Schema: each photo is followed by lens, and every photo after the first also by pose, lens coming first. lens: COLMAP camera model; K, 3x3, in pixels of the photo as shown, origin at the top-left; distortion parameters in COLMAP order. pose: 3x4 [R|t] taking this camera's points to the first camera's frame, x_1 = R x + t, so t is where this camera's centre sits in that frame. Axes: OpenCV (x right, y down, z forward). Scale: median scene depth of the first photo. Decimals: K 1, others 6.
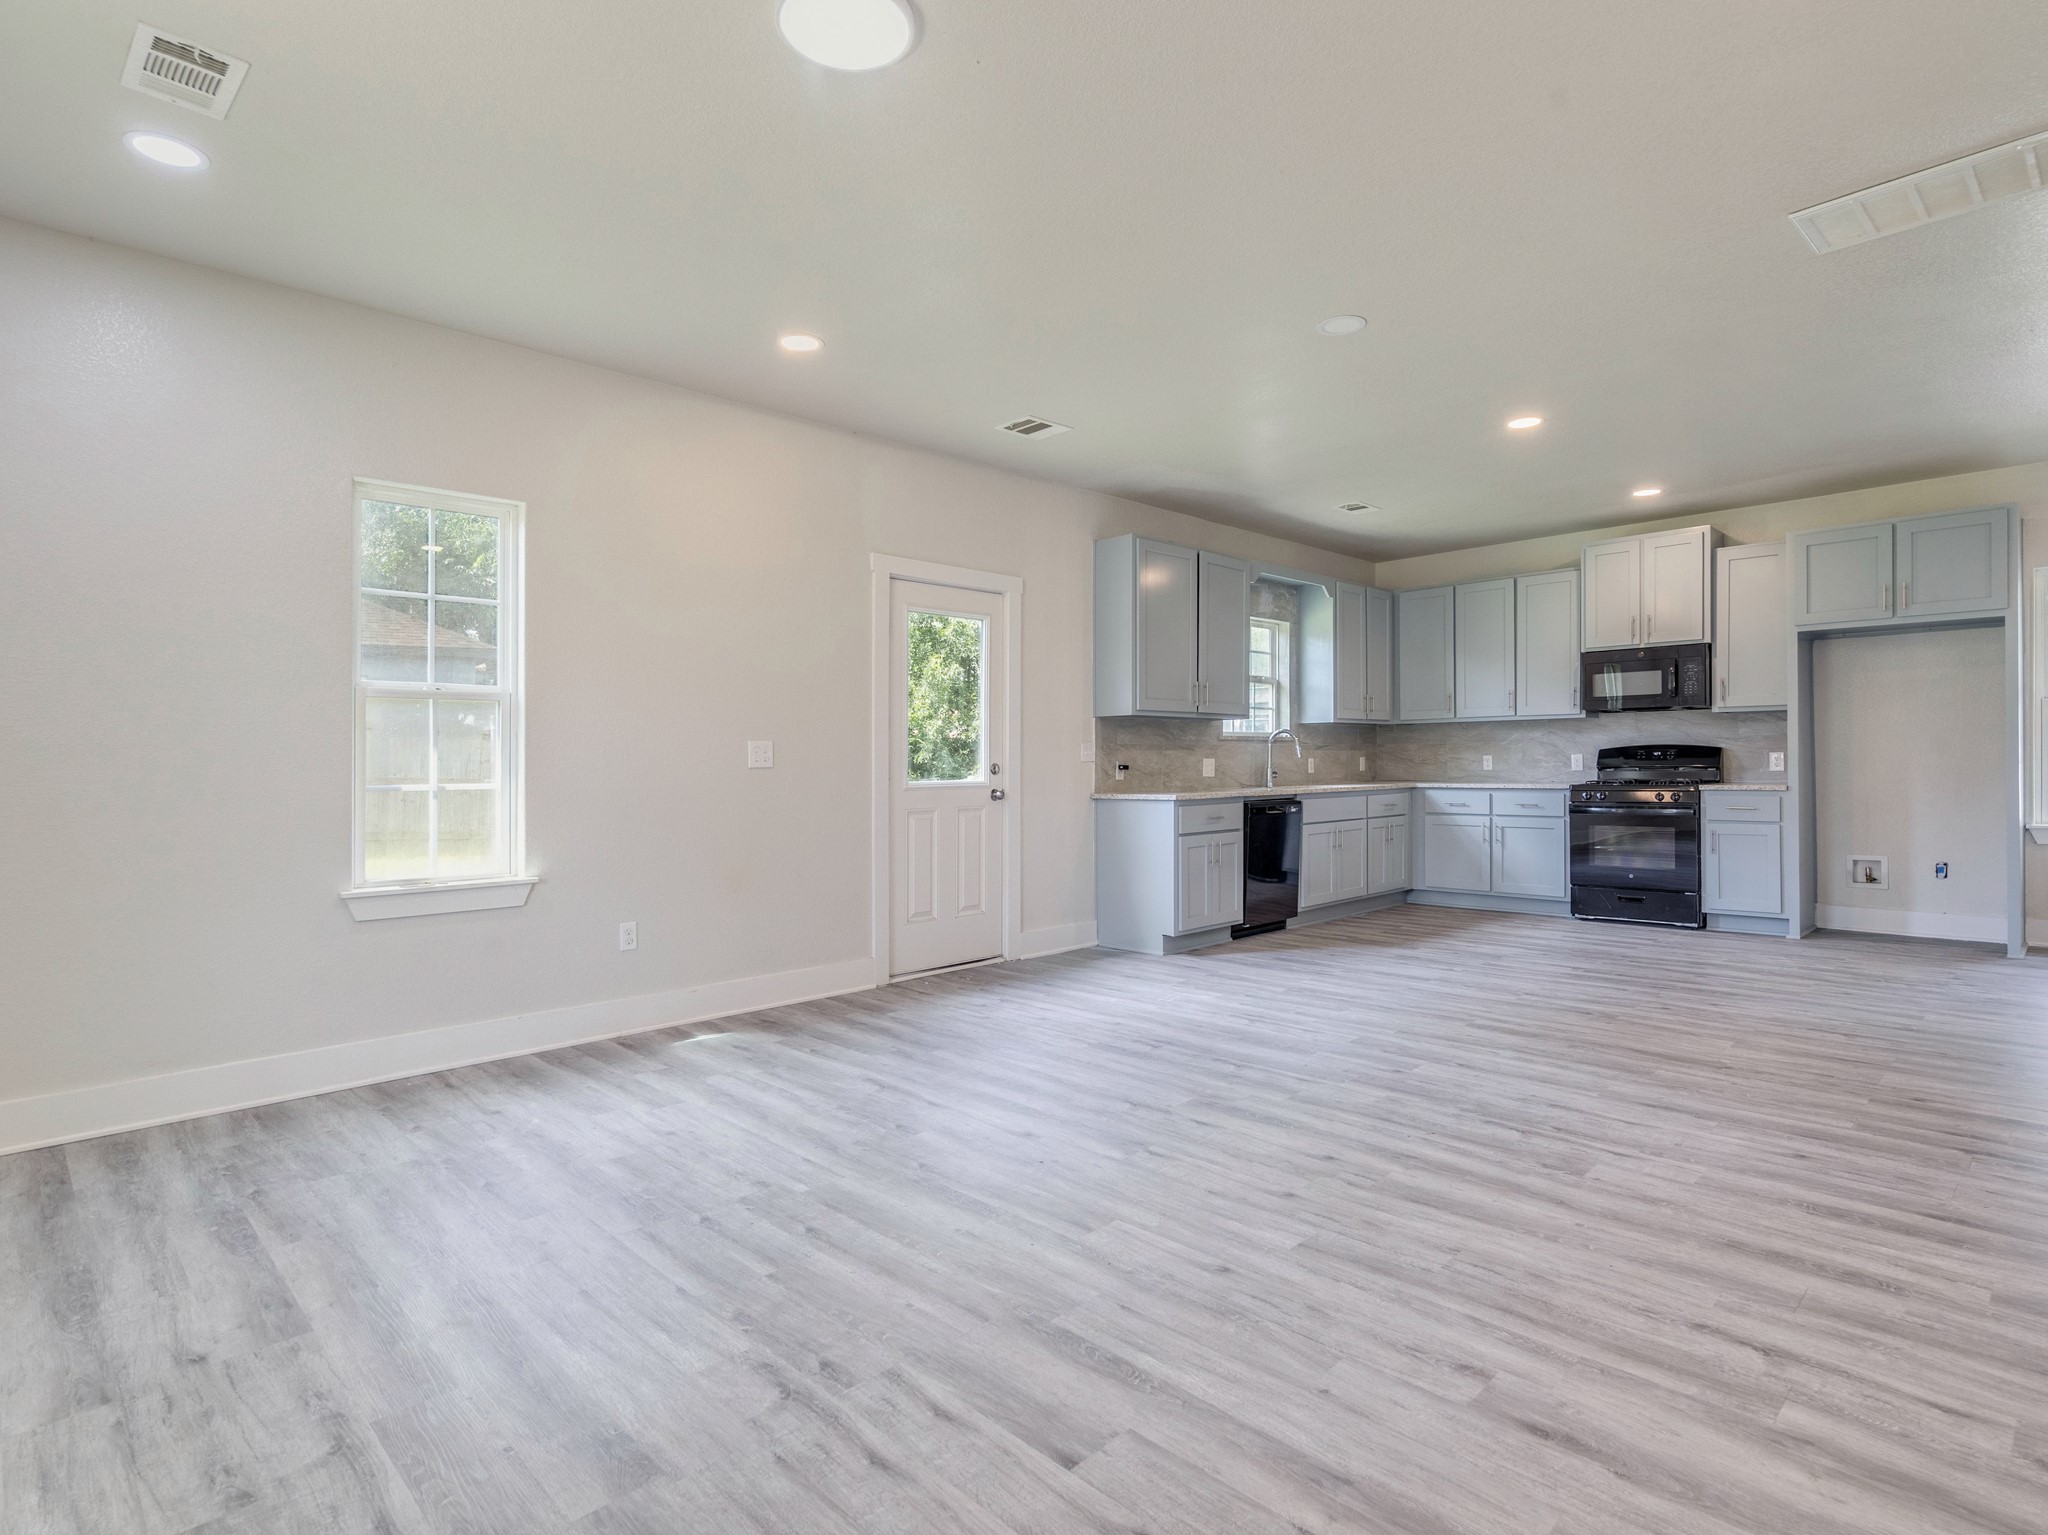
lens RADIAL K [[1066.0, 0, 1032.4], [0, 1066.0, 768.3], [0, 0, 1]] dist [-0.009290, 0.002801]
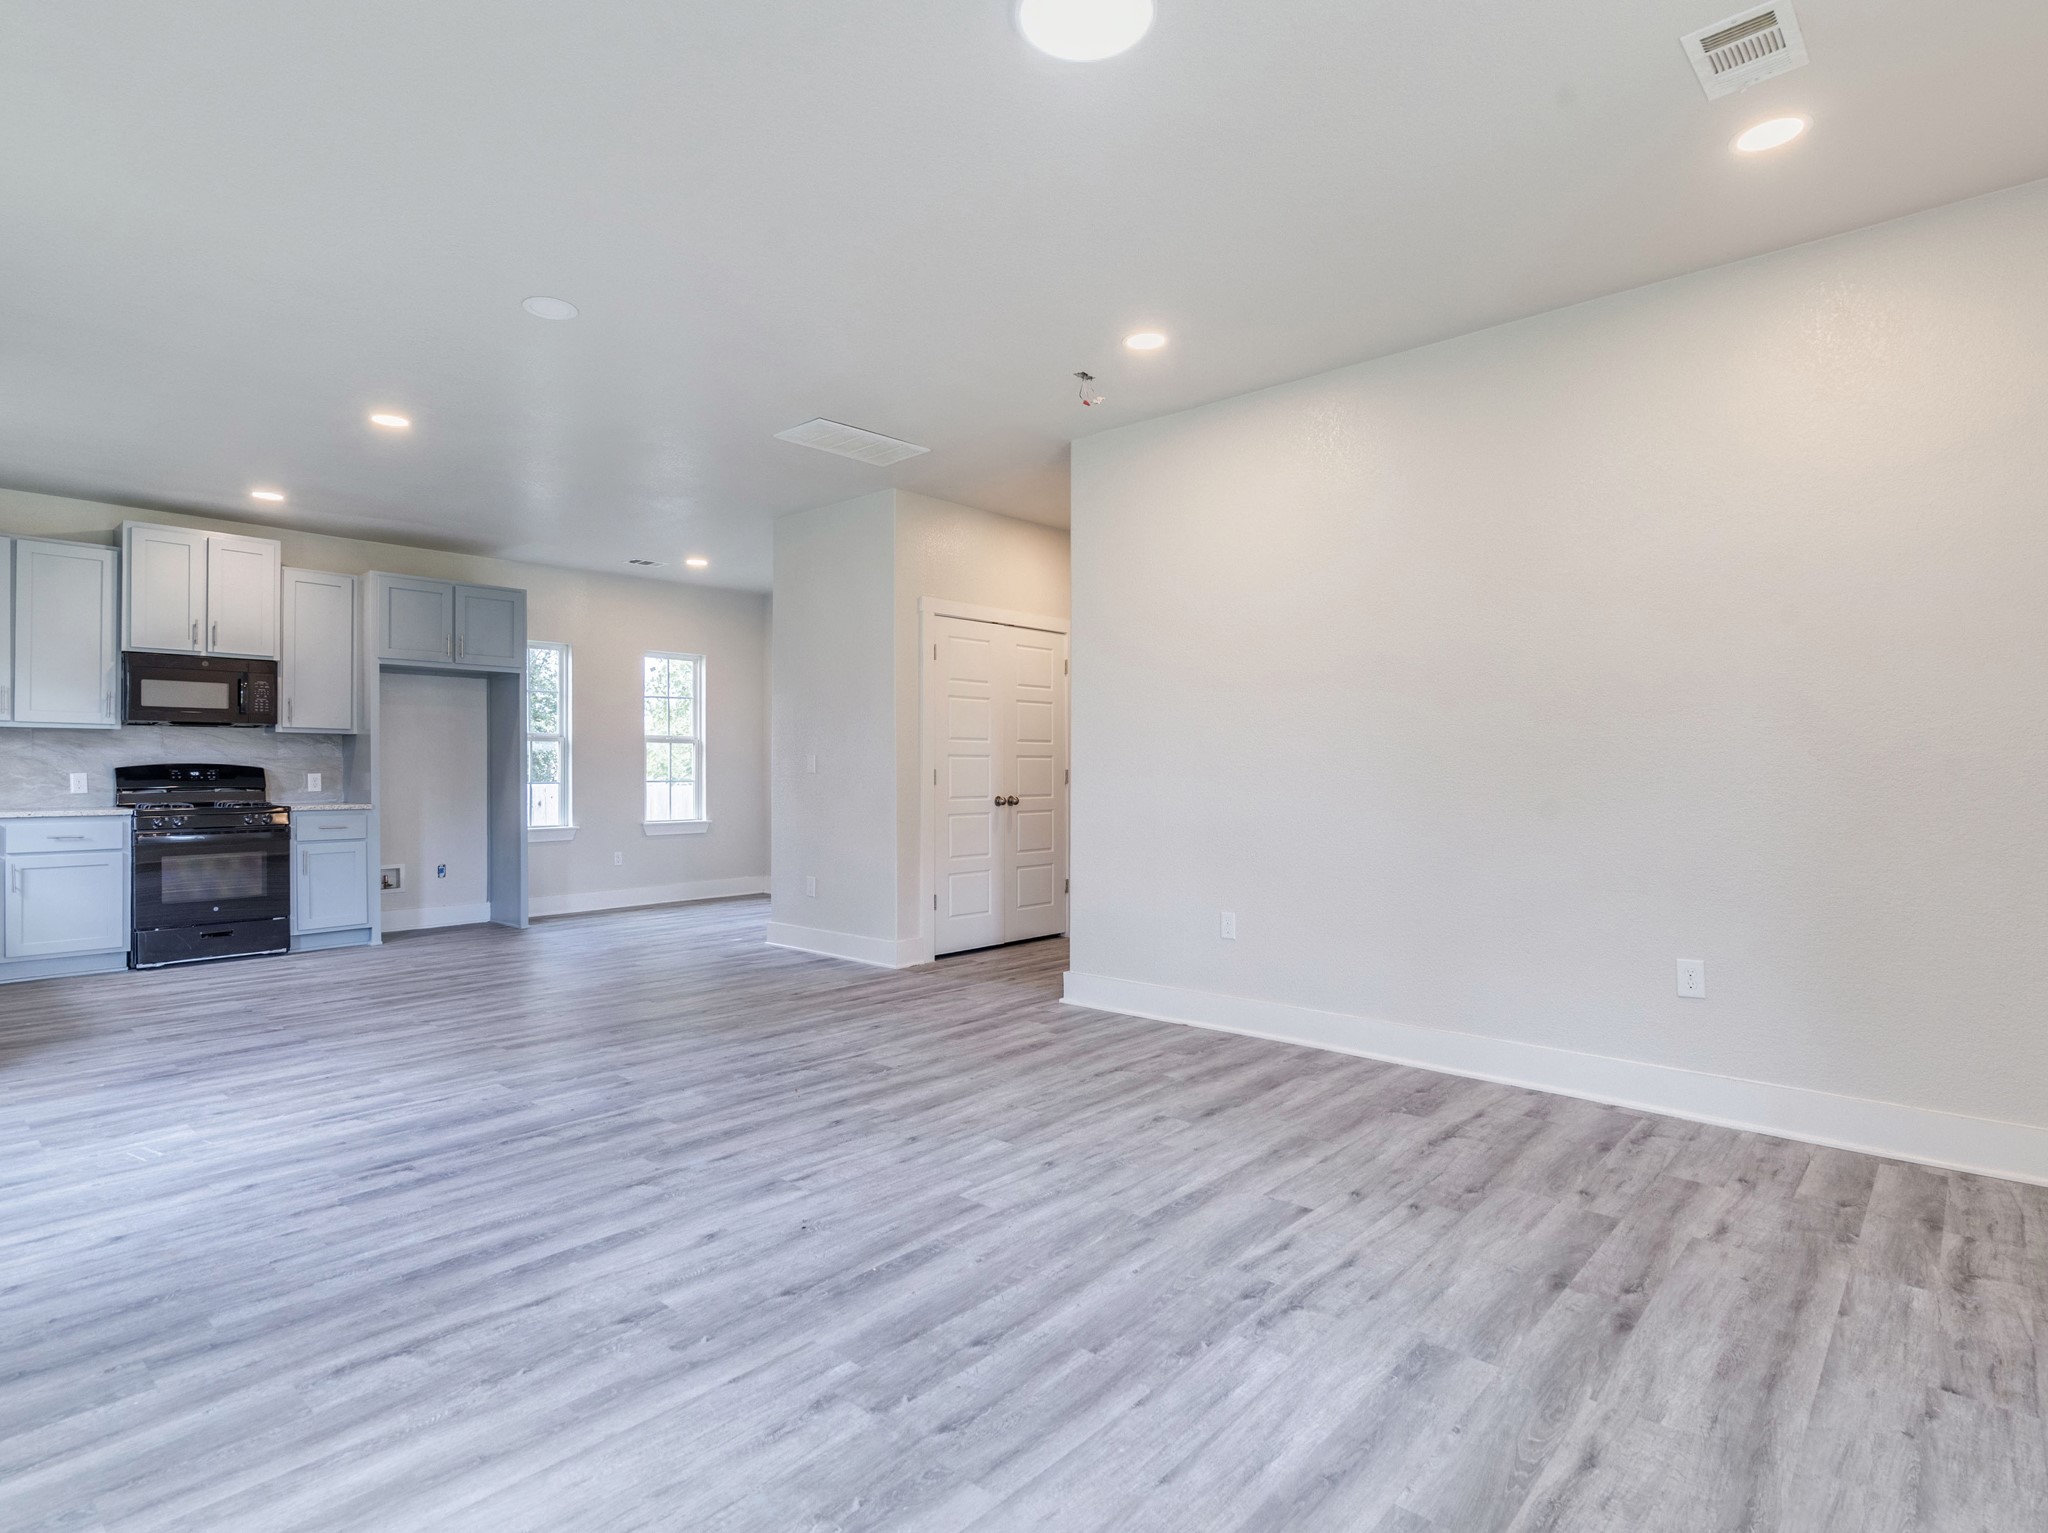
lens RADIAL K [[1066.0, 0, 1008.3], [0, 1066.0, 761.1], [0, 0, 1]] dist [-0.009290, 0.002801]
pose [[-0.053941, 0.022365, 0.998294, -0.696104], [0.006418, 0.999736, -0.022051, 0.000275], [-0.998523, 0.005218, -0.054070, 0.678939]]
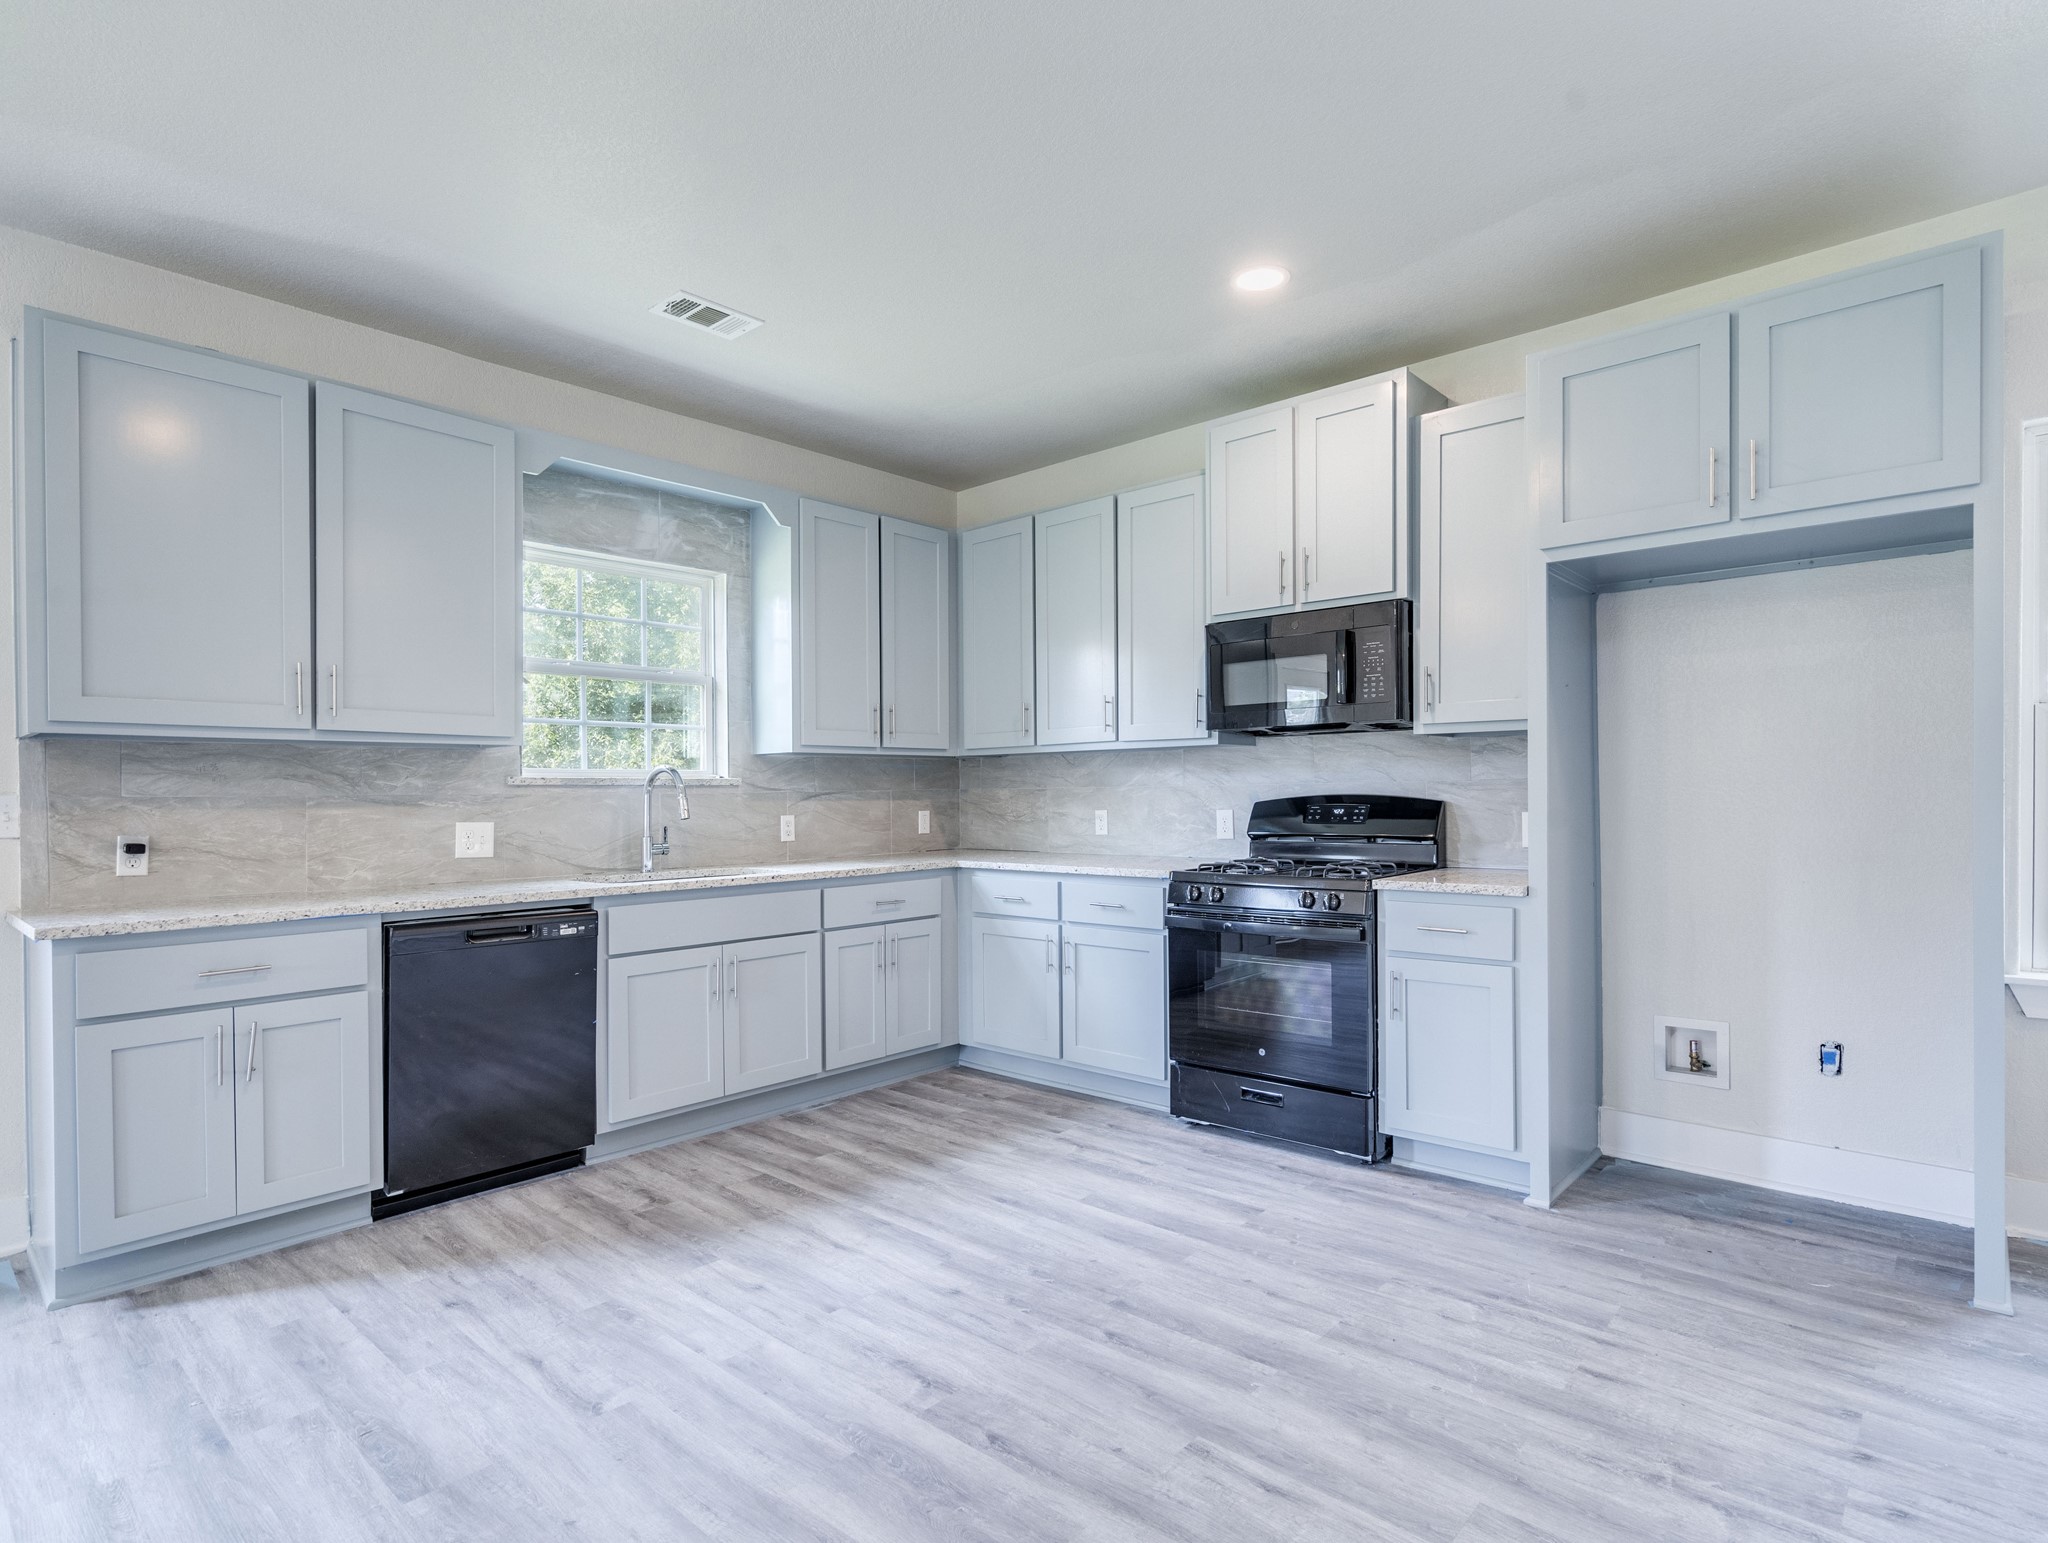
lens RADIAL K [[1066.9, 0, 1044.8], [0, 1066.9, 811.9], [0, 0, 1]] dist [-0.002784, -0.000904]
pose [[0.997723, -0.000934, 0.067436, 0.772638], [0.000253, 0.999949, 0.010106, -0.036694], [-0.067442, -0.010066, 0.997672, 0.893515]]
